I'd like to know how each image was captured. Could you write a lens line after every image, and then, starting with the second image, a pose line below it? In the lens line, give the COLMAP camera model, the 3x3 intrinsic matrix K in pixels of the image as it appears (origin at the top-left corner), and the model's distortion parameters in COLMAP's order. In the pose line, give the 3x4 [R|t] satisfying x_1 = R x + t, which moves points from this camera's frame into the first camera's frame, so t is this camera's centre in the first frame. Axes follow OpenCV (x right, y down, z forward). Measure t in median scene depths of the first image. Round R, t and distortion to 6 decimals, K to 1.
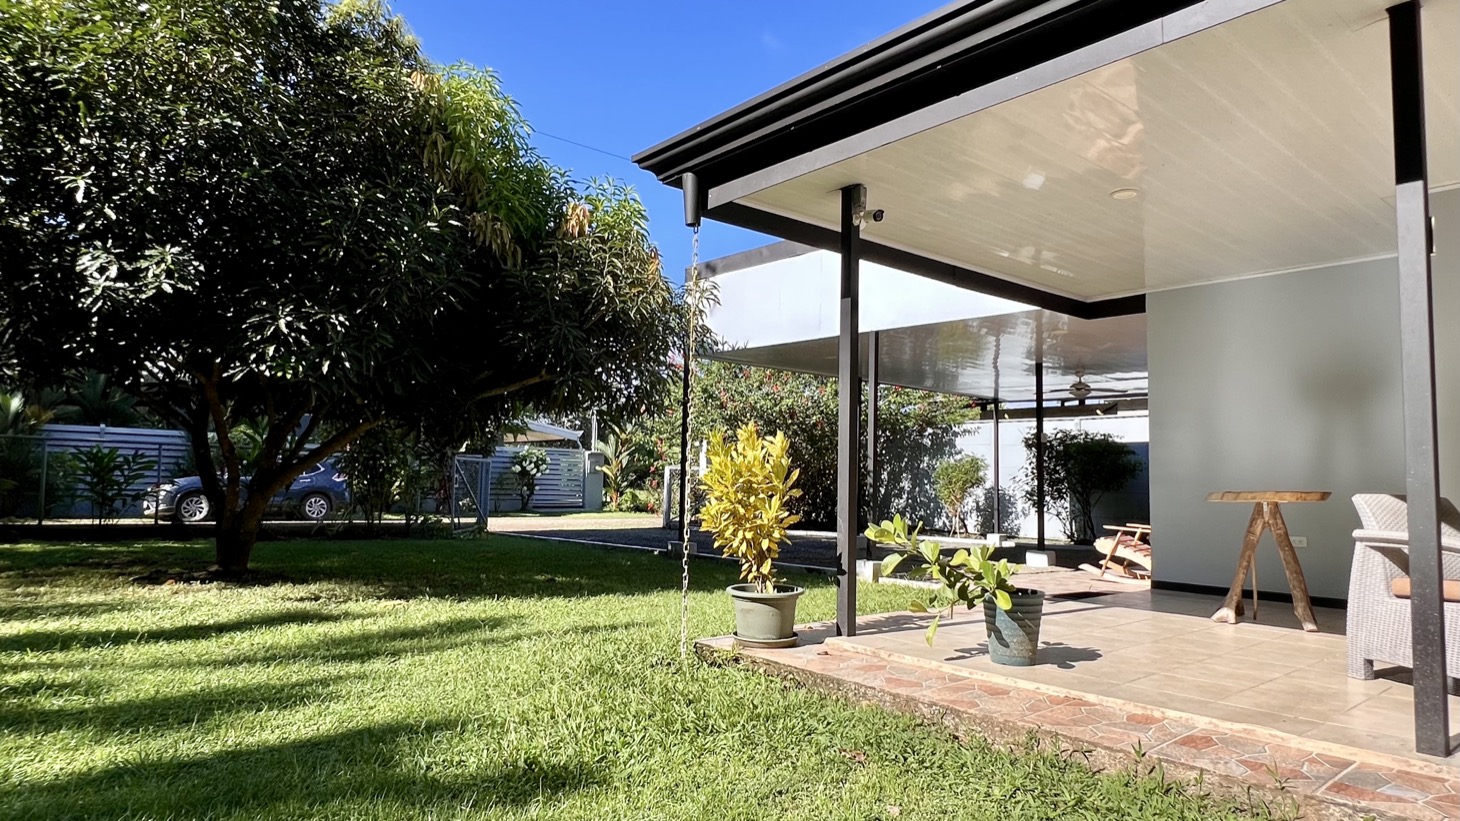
lens RADIAL K [[878.0, 0, 730.0], [0, 878.0, 410.5], [0, 0, 1]] dist [-0.001608, -0.000674]
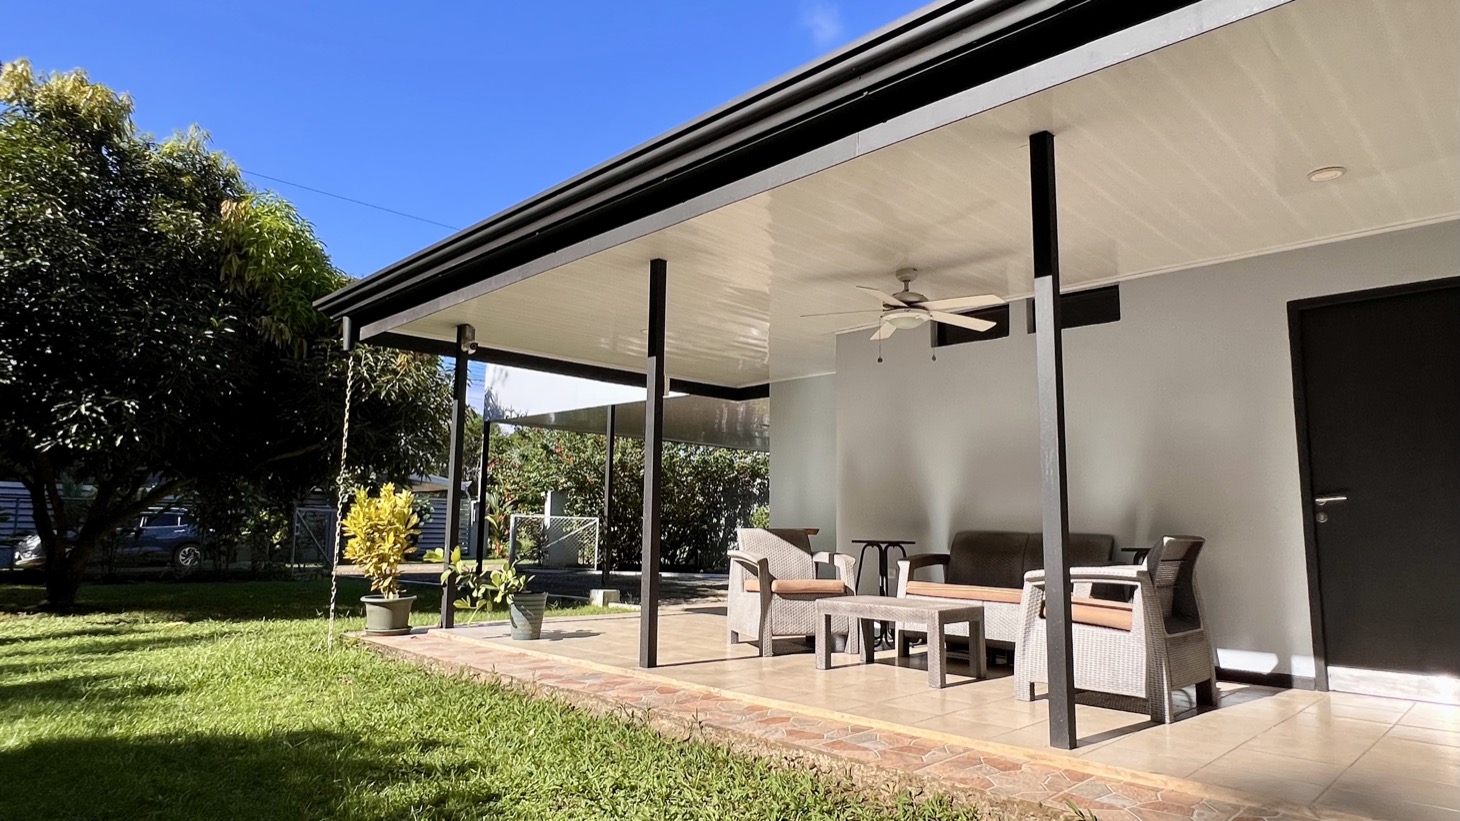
lens RADIAL K [[861.0, 0, 723.3], [0, 861.0, 414.2], [0, 0, 1]] dist [-0.003429, -0.000214]
pose [[0.996894, 0.000884, 0.078755, 0.328537], [0.003192, 0.998662, -0.051615, -0.019300], [-0.078696, 0.051706, 0.995557, -0.341266]]
